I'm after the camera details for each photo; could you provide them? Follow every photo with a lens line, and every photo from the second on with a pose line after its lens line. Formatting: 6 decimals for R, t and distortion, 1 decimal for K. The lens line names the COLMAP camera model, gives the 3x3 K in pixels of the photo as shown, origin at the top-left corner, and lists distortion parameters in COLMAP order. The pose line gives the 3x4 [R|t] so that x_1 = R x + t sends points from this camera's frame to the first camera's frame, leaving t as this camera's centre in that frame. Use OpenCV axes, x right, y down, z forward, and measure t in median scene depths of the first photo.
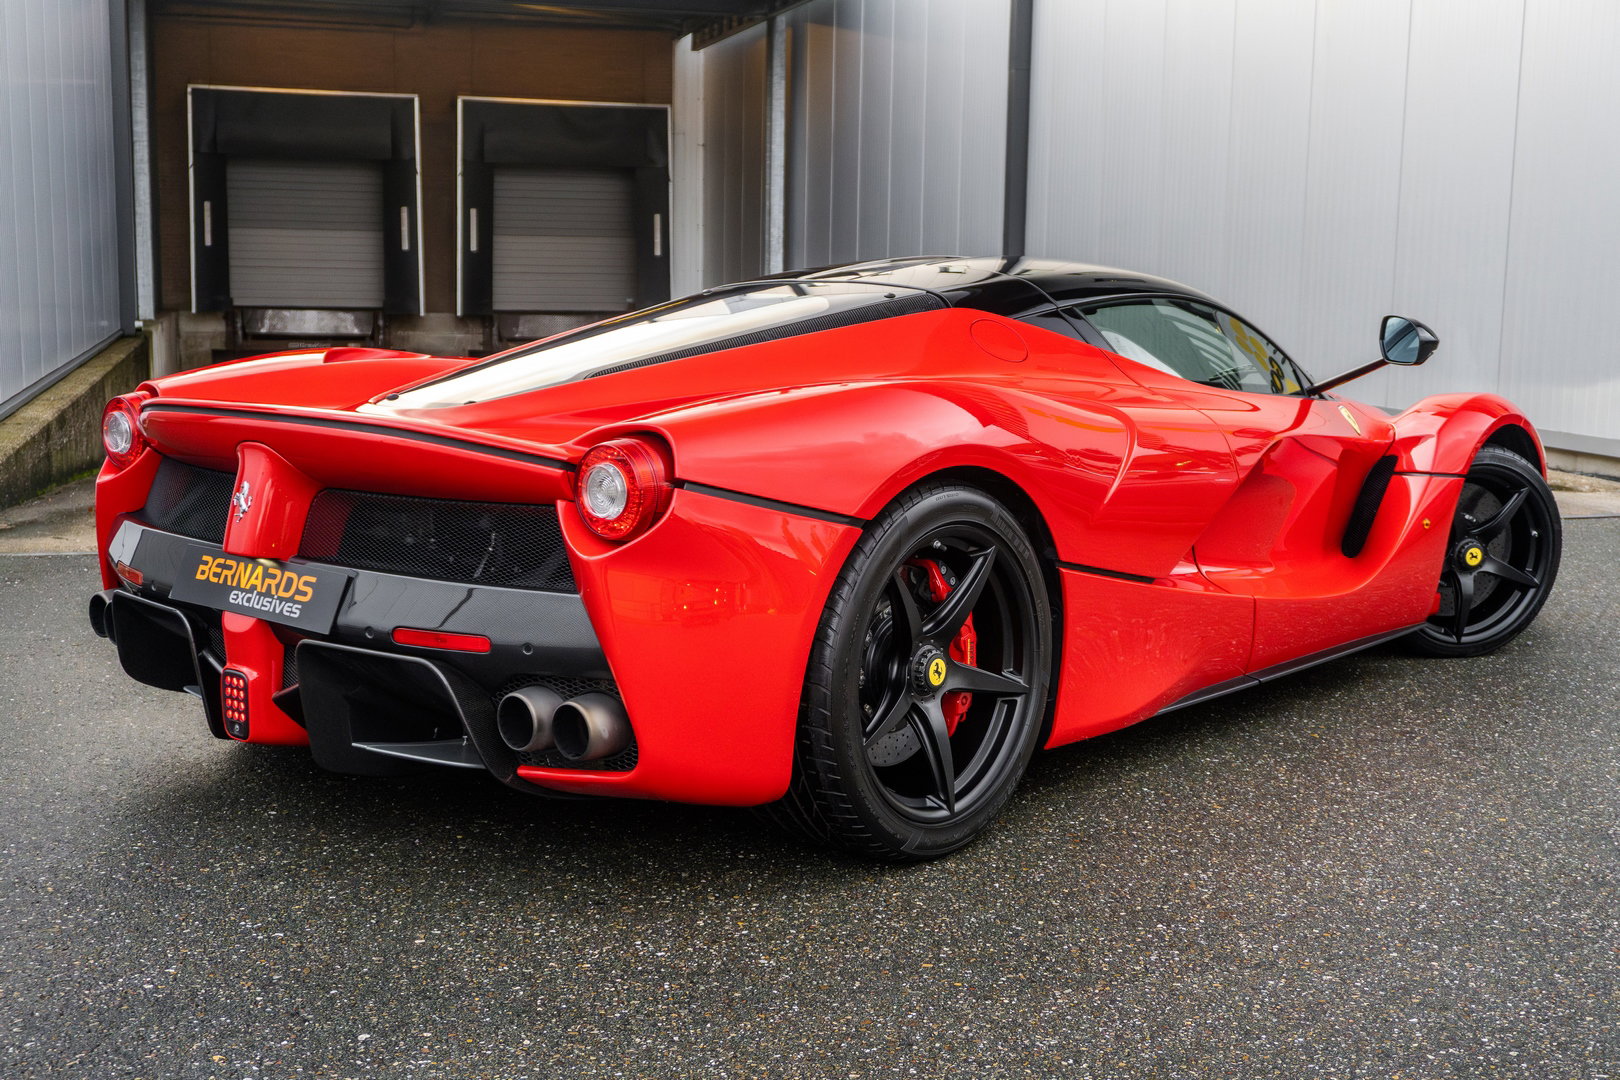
lens RADIAL K [[1849.7, 0, 810.0], [0, 1849.7, 540.0], [0, 0, 1]] dist [0.014019, -0.034536]
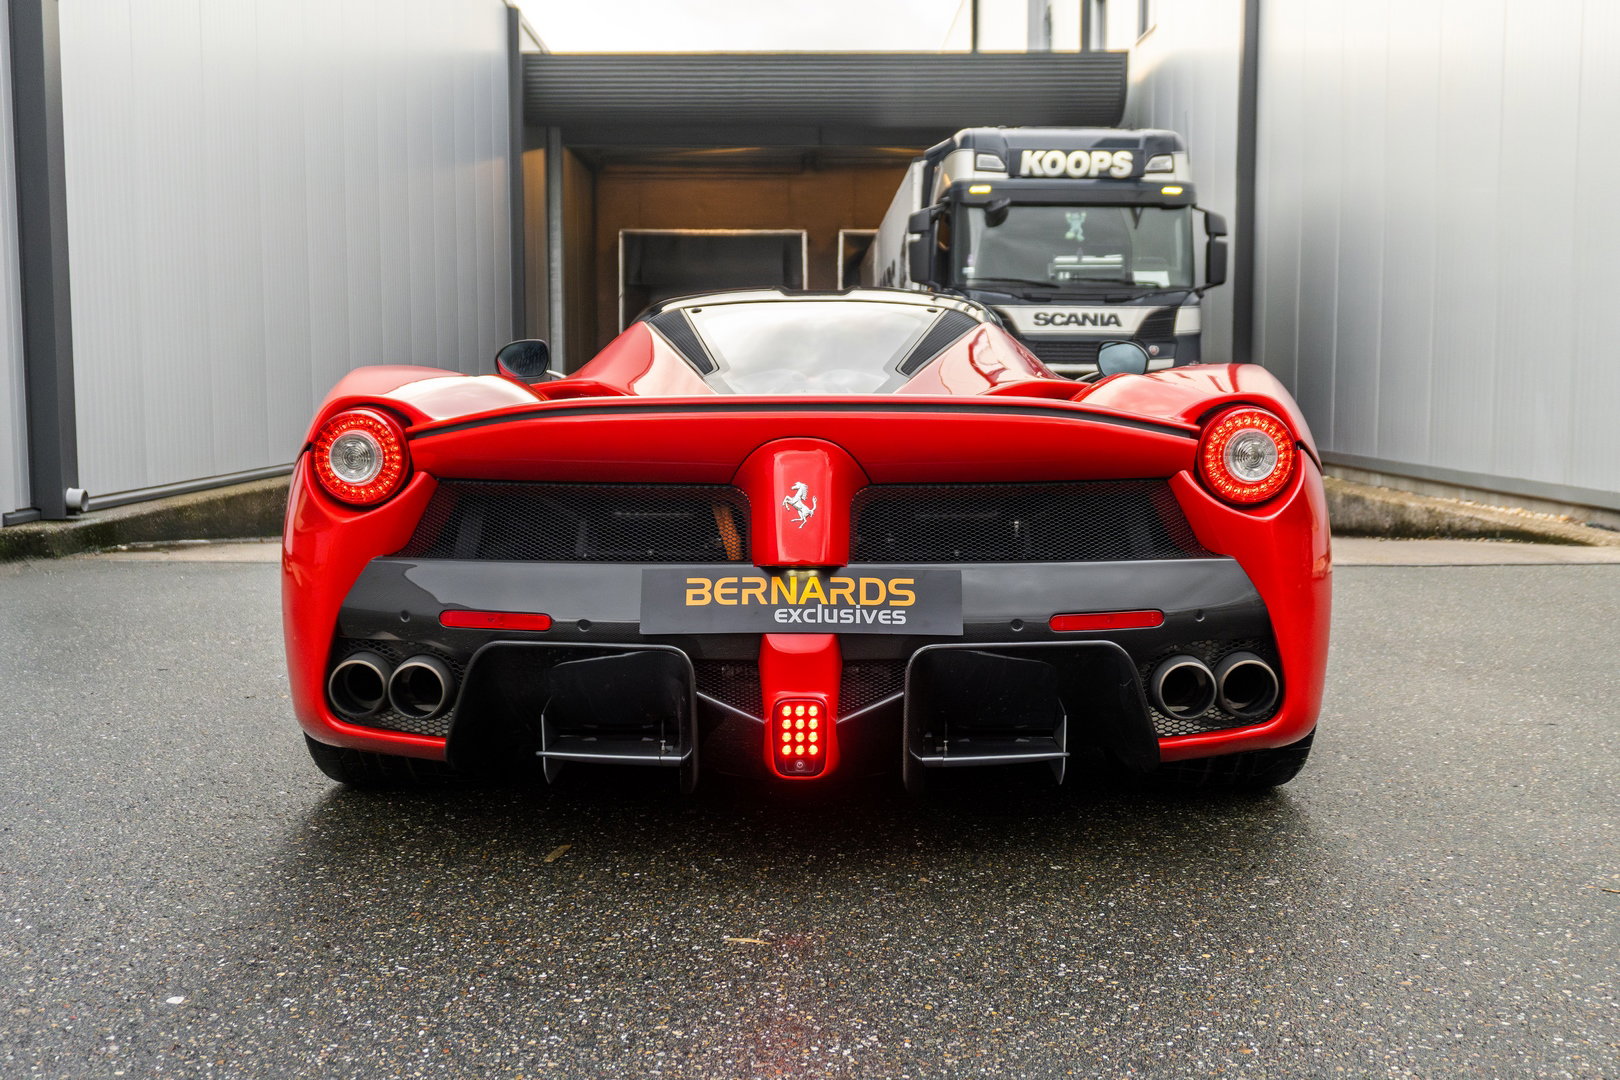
lens RADIAL K [[1671.6, 0, 805.1], [0, 1671.6, 514.0], [0, 0, 1]] dist [-0.007005, 0.010921]
pose [[0.961890, 0.003608, -0.273414, 0.762394], [-0.022936, 0.997454, -0.067527, 0.089833], [0.272474, 0.071225, 0.959523, 0.019447]]
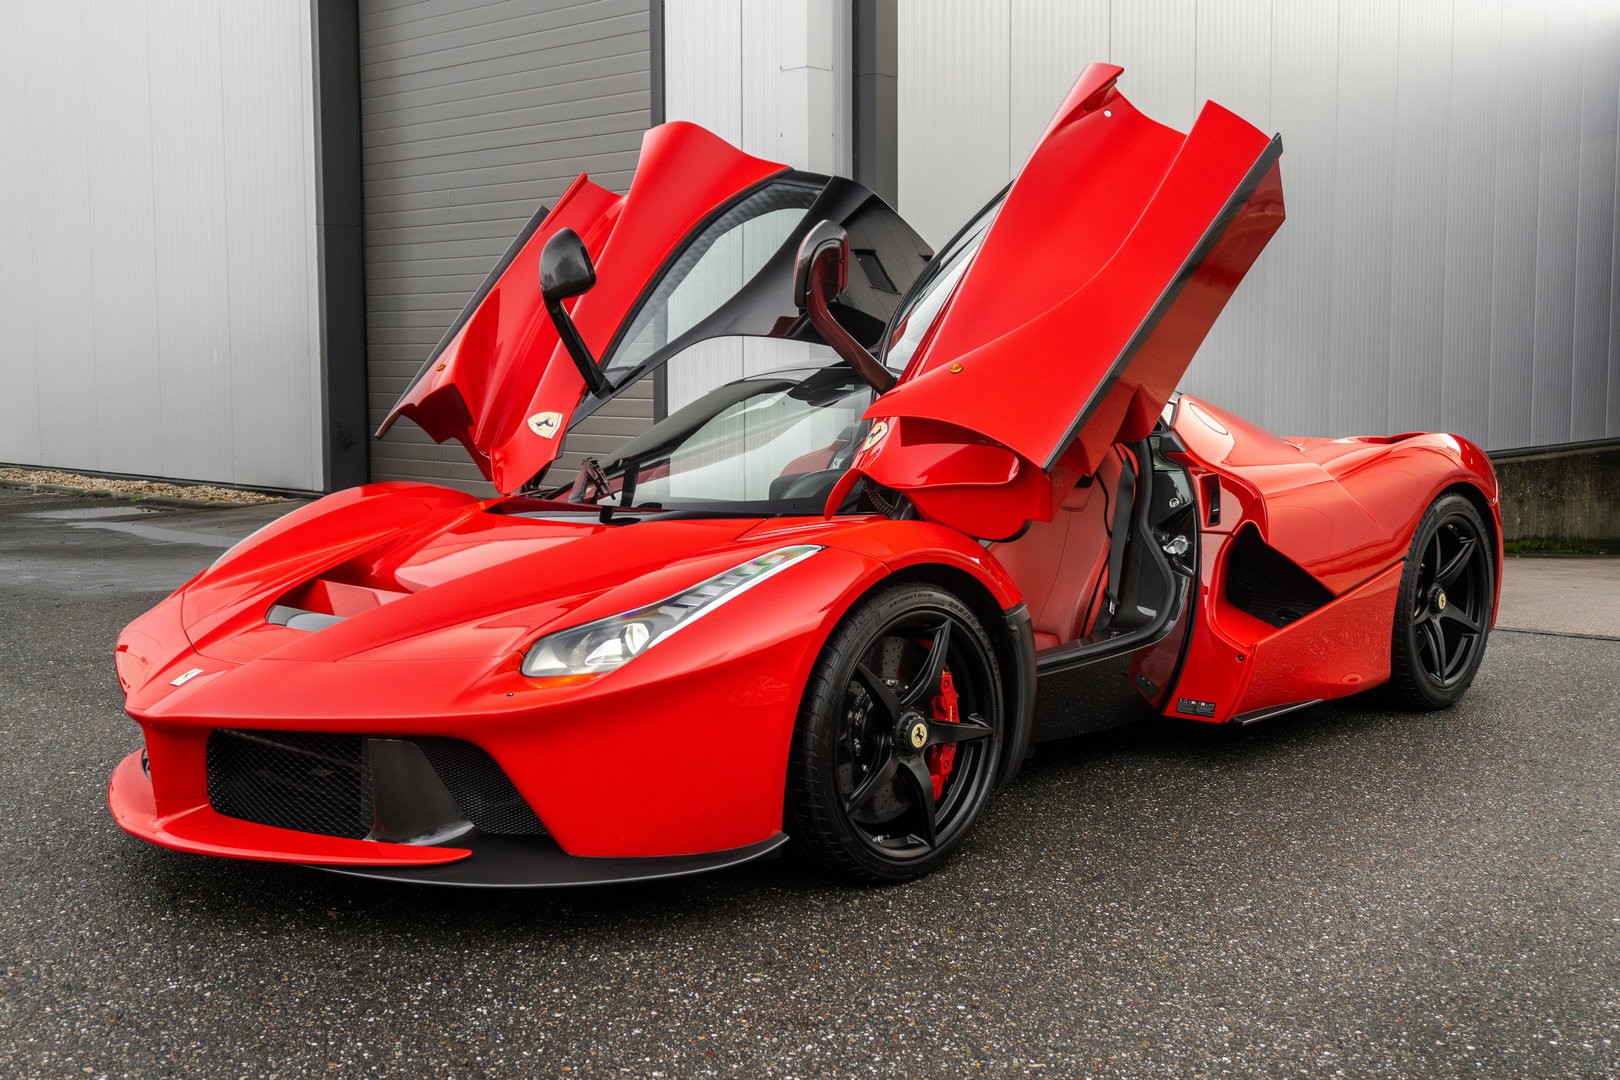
lens RADIAL K [[1770.4, 0, 818.7], [0, 1770.4, 544.2], [0, 0, 1]] dist [-0.009755, -0.002573]
pose [[0.526148, 0.067761, -0.847689, 1.570556], [-0.116054, 0.993216, 0.007361, -0.028243], [0.842437, 0.094504, 0.530443, 0.430090]]
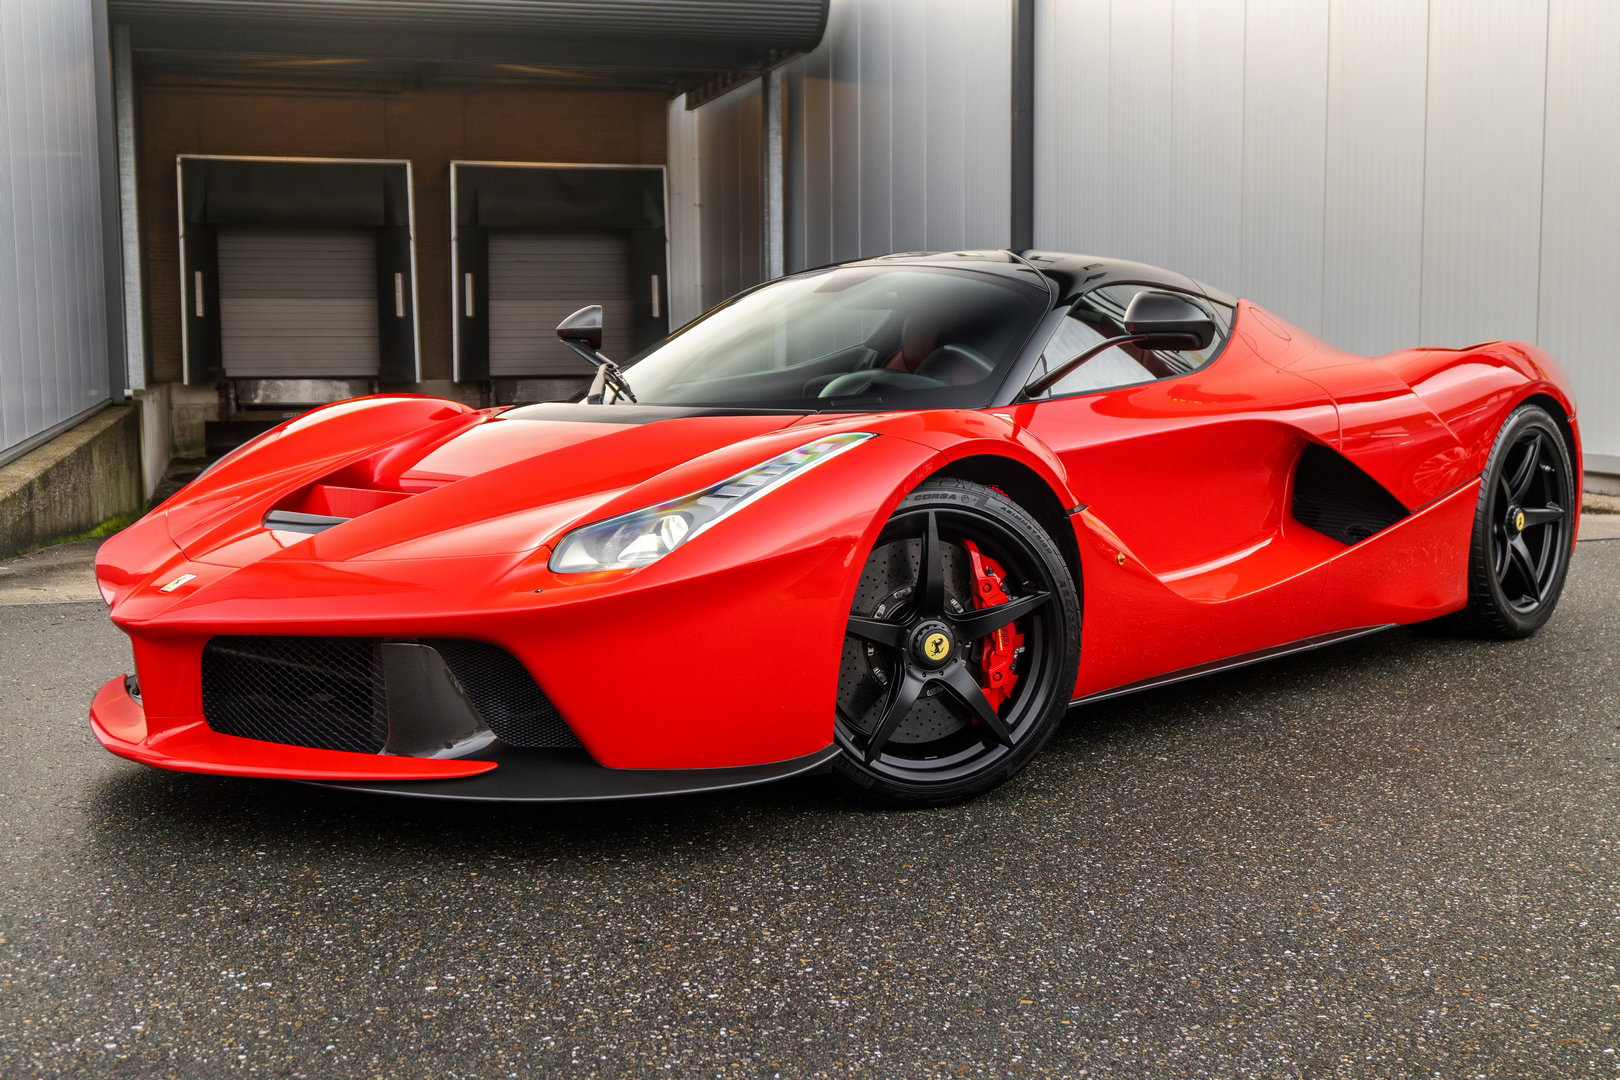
lens RADIAL K [[1858.8, 0, 823.1], [0, 1858.8, 551.2], [0, 0, 1]] dist [0.007836, -0.010975]
pose [[0.999745, -0.021496, 0.006984, -0.026793], [0.021702, 0.999288, -0.030851, 0.038897], [-0.006315, 0.030994, 0.999500, 0.113976]]
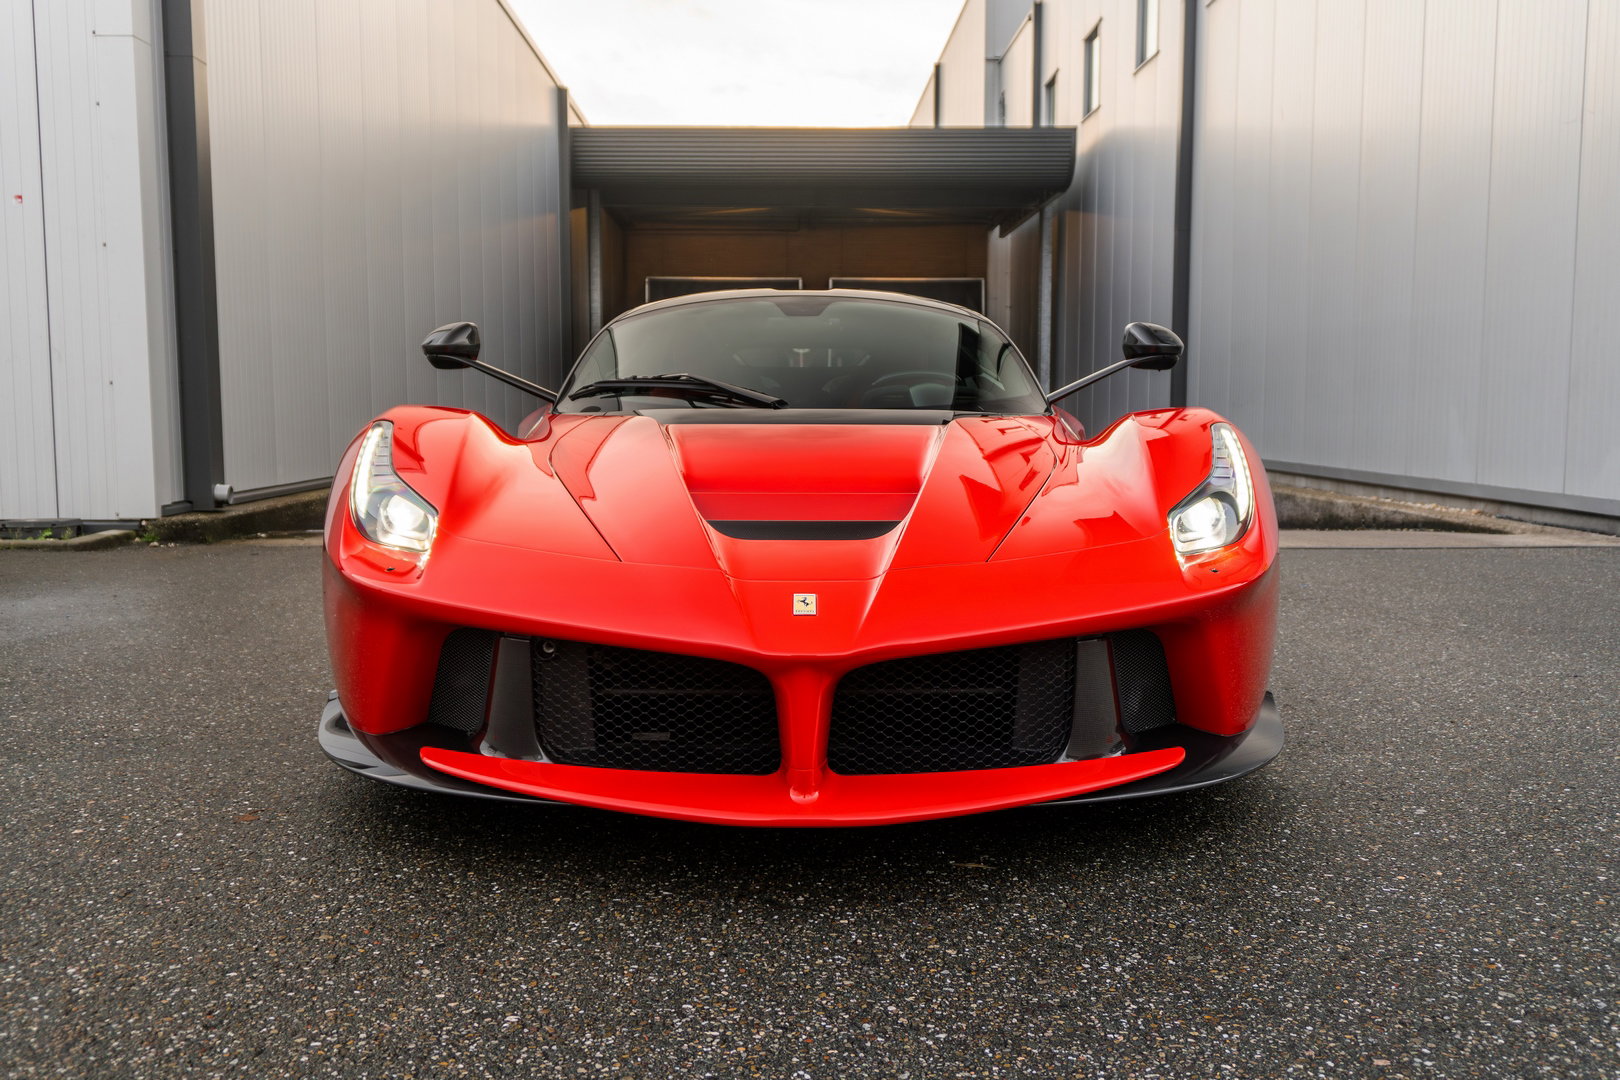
lens RADIAL K [[1380.5, 0, 815.0], [0, 1380.5, 521.3], [0, 0, 1]] dist [0.014455, -0.012481]
pose [[0.967627, 0.003604, -0.252360, 0.623091], [-0.020790, 0.997638, -0.065469, 0.109402], [0.251528, 0.068597, 0.965416, 0.064019]]
